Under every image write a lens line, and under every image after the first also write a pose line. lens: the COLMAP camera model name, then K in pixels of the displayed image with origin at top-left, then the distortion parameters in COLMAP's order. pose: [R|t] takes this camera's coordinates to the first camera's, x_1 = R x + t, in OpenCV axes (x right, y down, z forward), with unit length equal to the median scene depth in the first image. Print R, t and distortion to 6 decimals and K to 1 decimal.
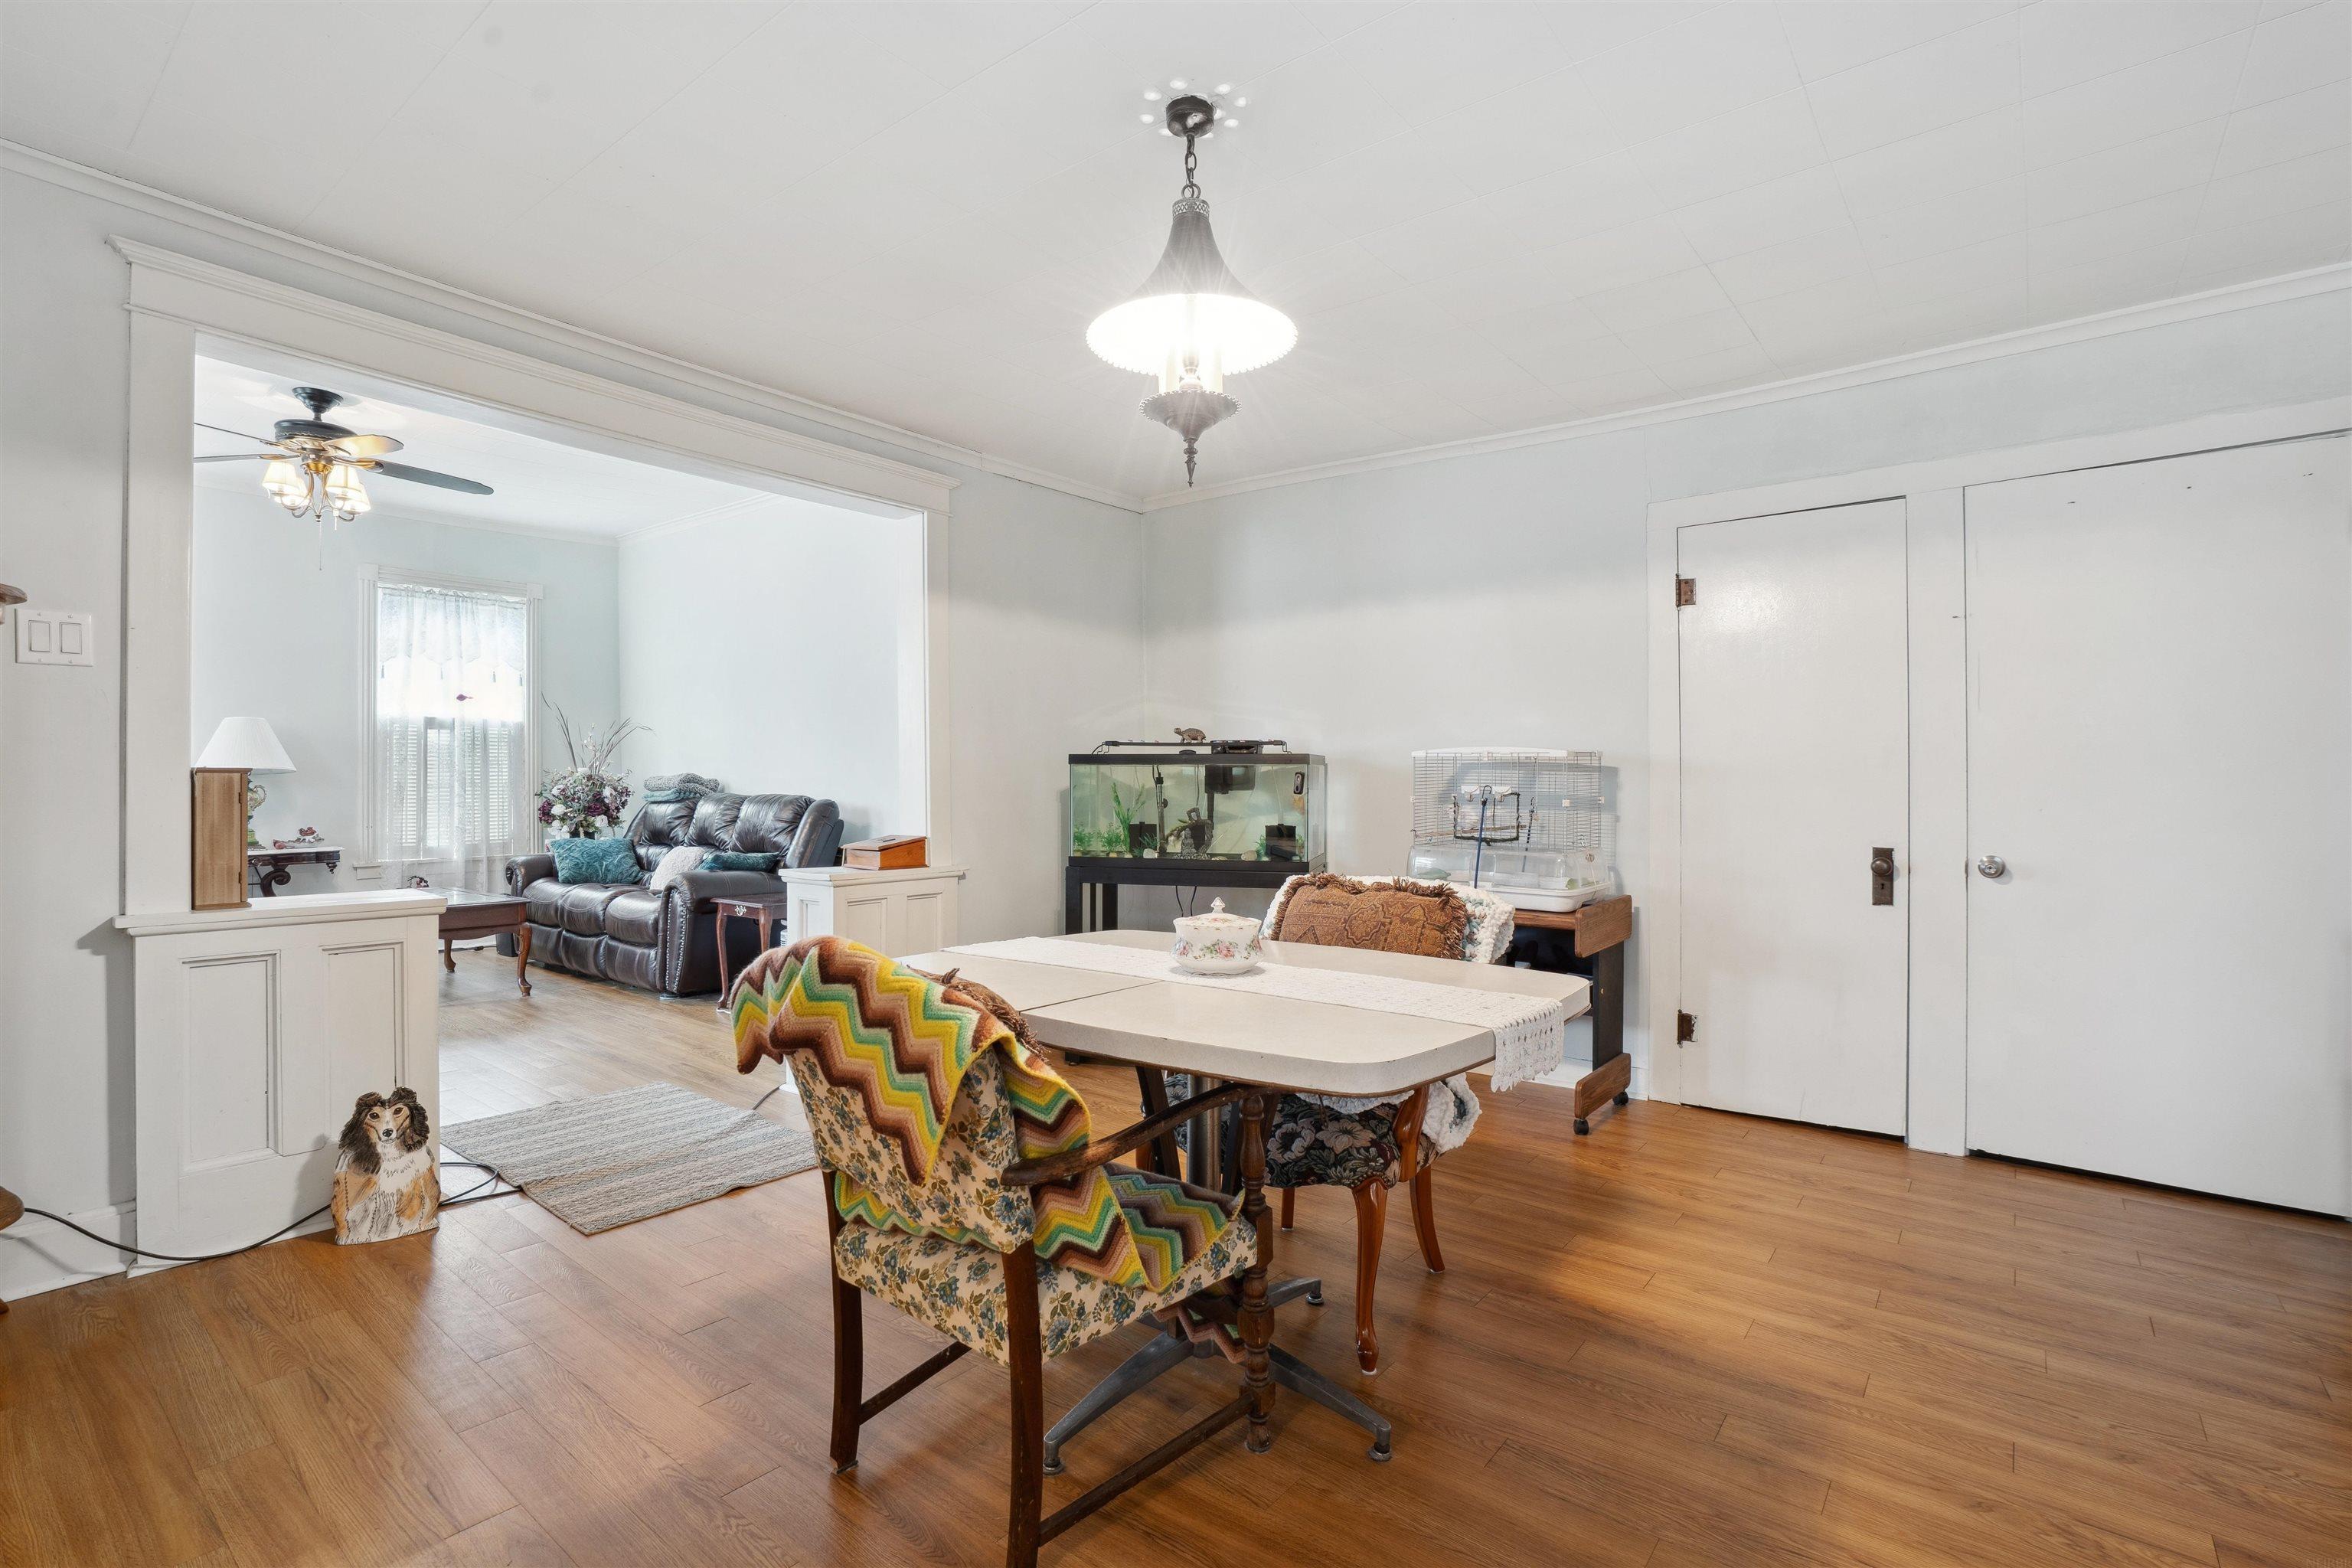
lens RADIAL K [[1116.9, 0, 1174.2], [0, 1116.9, 787.5], [0, 0, 1]] dist [0.000993, -0.000671]
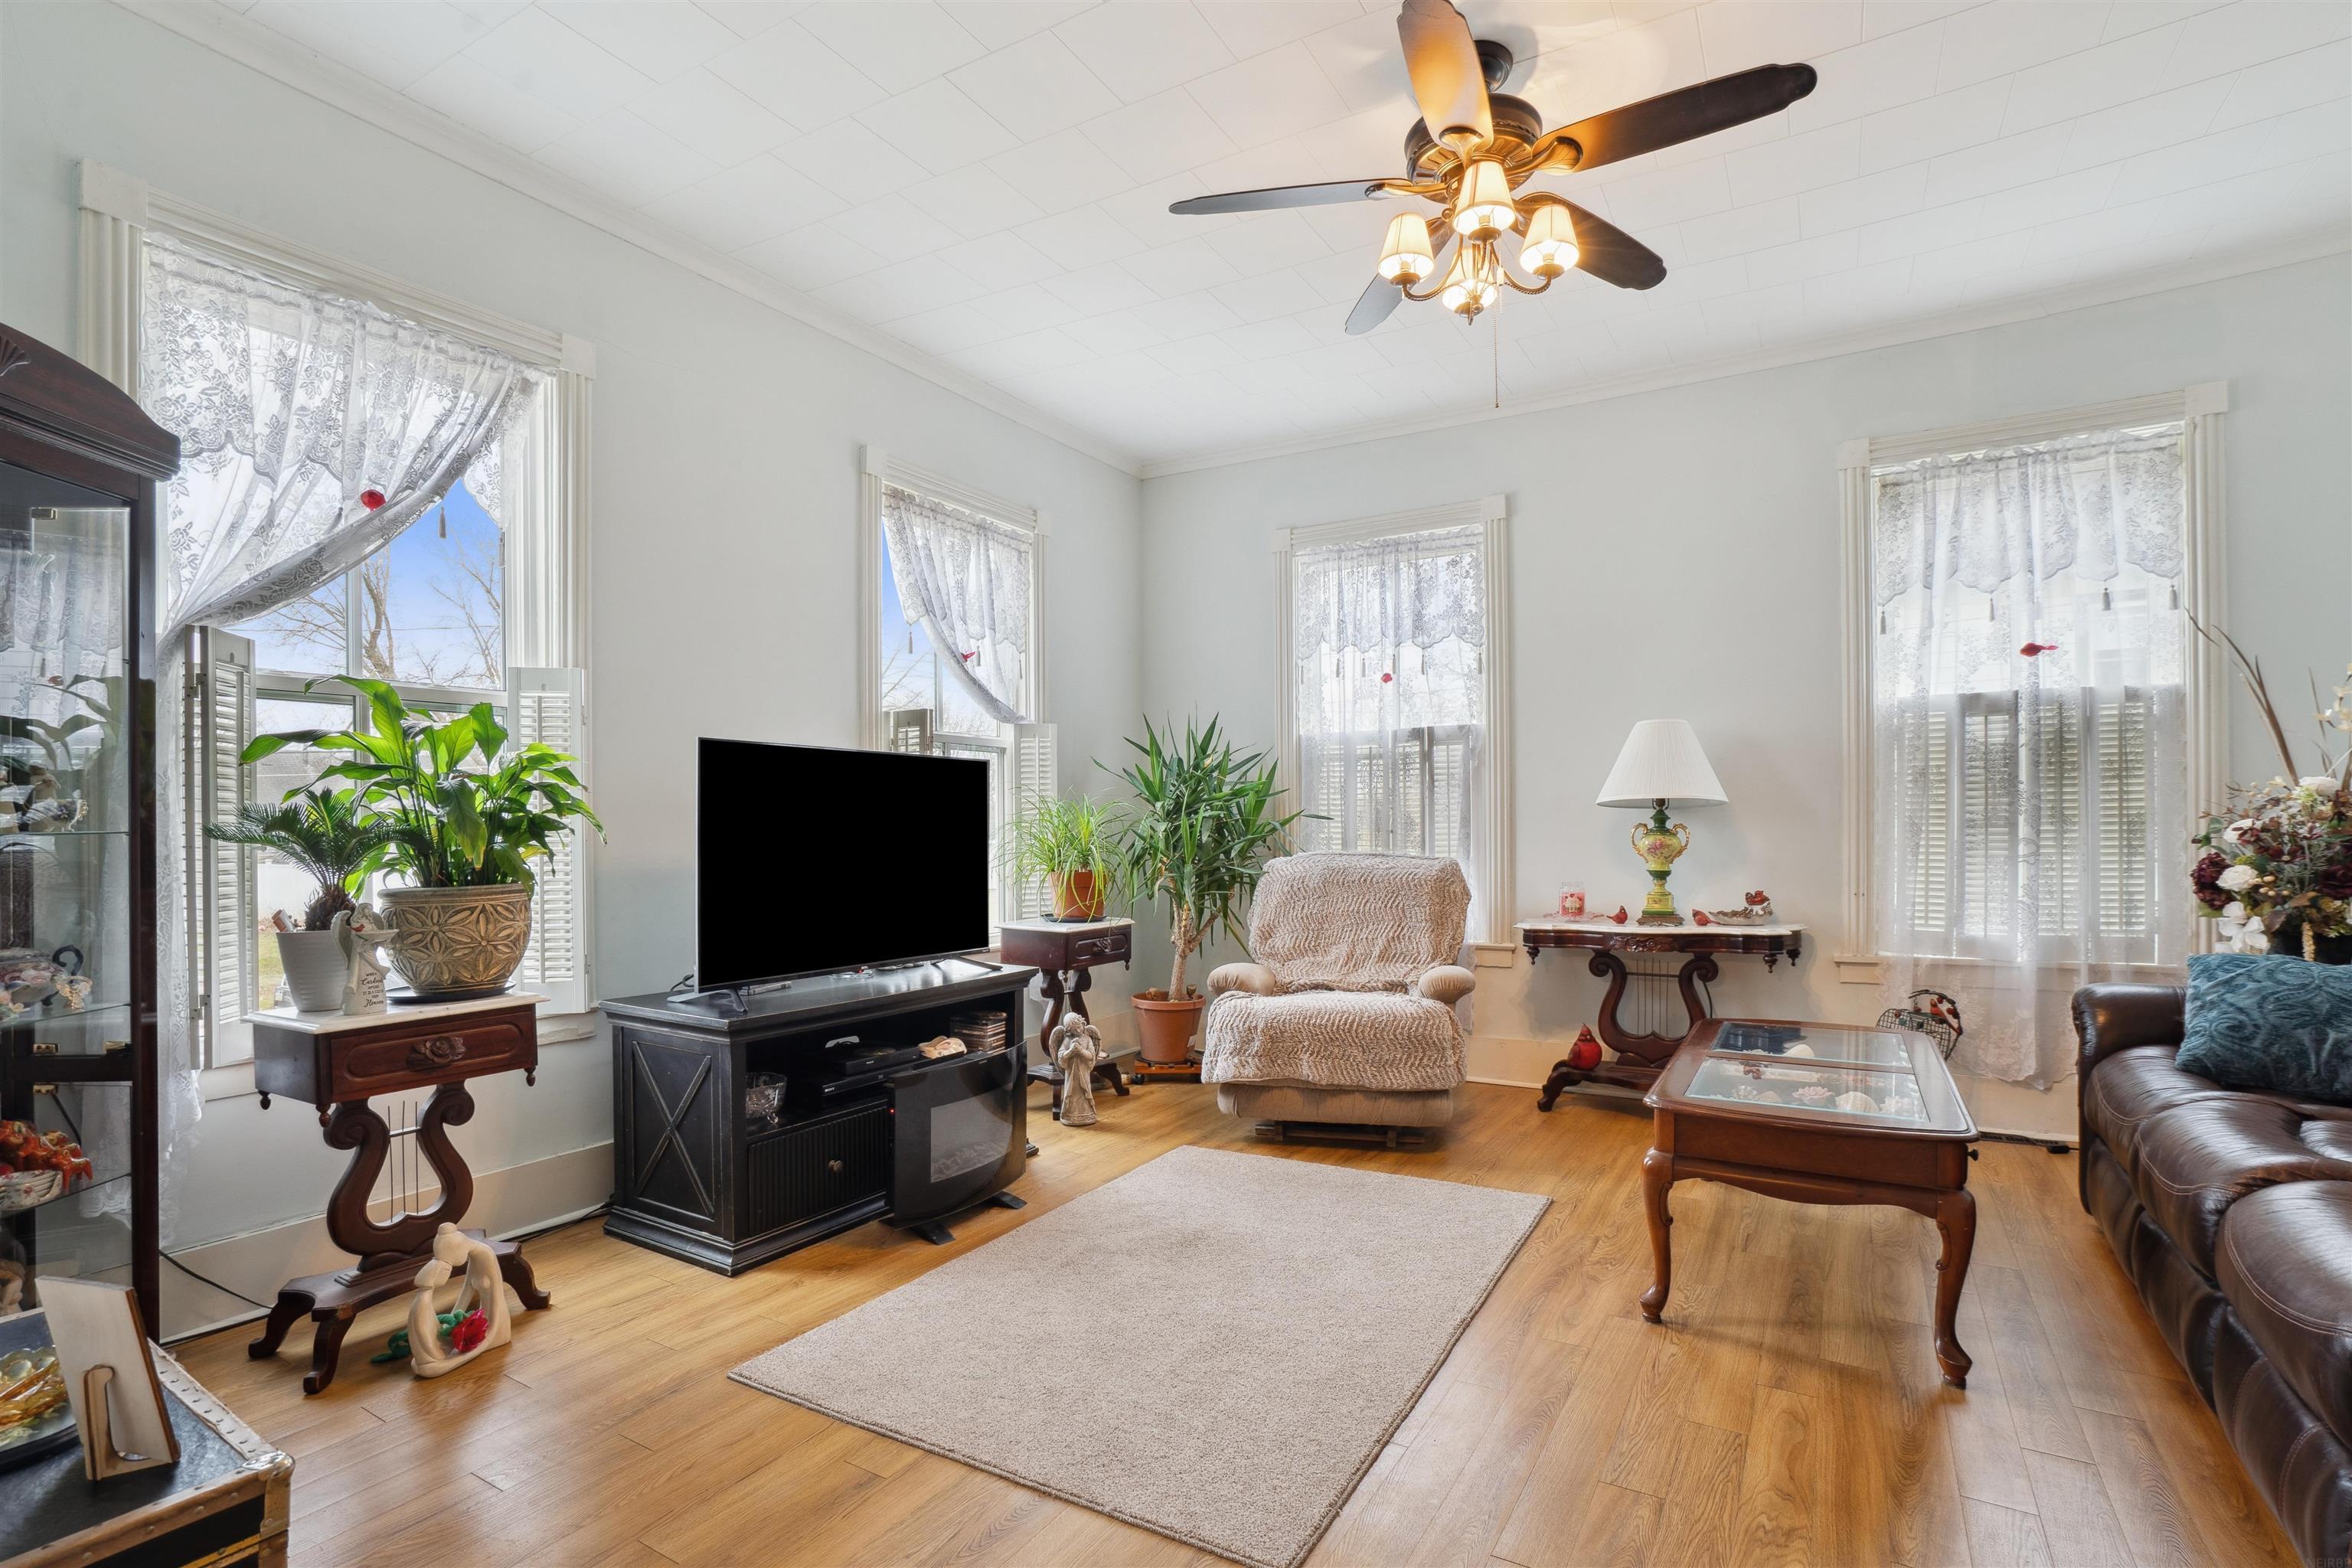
lens RADIAL K [[1116.9, 0, 1155.1], [0, 1116.9, 815.9], [0, 0, 1]] dist [0.000993, -0.000671]
pose [[0.139341, -0.010017, -0.990194, -0.190949], [0.014116, 0.999867, -0.008129, -0.005839], [0.990144, -0.012845, 0.139464, 0.537394]]
